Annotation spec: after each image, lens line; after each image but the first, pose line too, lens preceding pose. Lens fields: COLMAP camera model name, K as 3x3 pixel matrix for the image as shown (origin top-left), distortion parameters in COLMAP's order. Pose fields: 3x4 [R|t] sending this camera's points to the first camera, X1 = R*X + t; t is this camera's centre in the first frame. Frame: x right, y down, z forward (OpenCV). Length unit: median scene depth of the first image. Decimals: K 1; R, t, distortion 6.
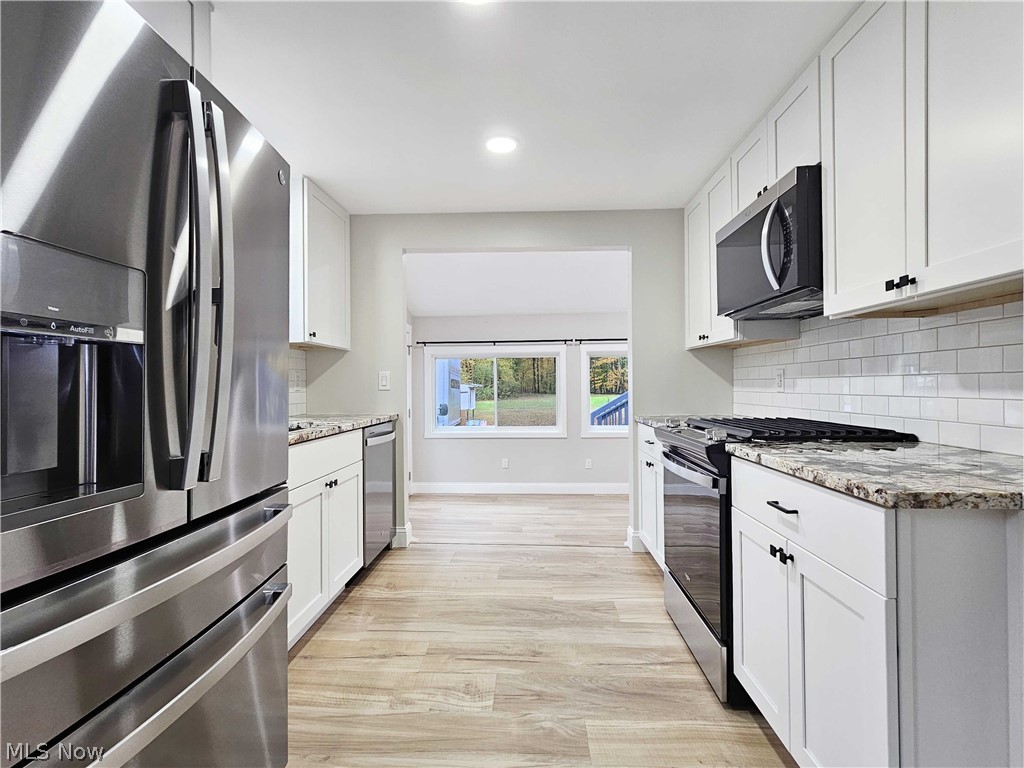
lens RADIAL K [[460.9, 0, 509.7], [0, 460.9, 383.0], [0, 0, 1]] dist [0.025795, 0.000461]
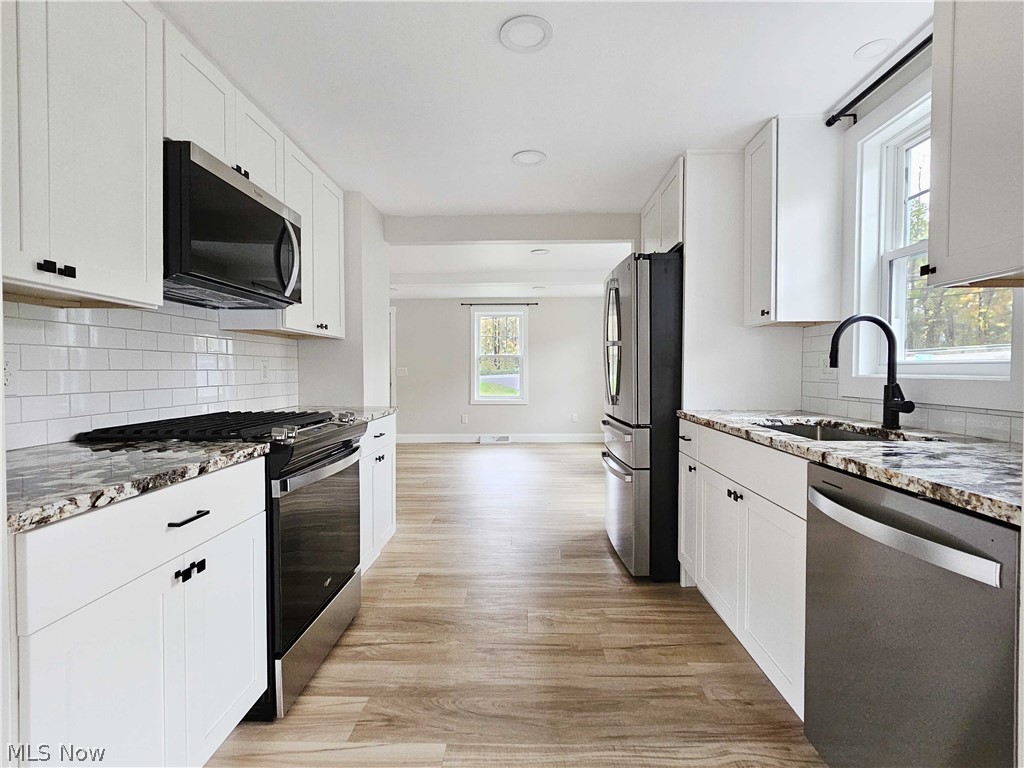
lens RADIAL K [[460.9, 0, 517.2], [0, 460.9, 380.9], [0, 0, 1]] dist [0.025795, 0.000461]
pose [[-0.999636, 0.009887, -0.025121, 0.017626], [0.009512, 0.999843, 0.014982, -0.000327], [0.025265, 0.014737, -0.999572, 1.914110]]
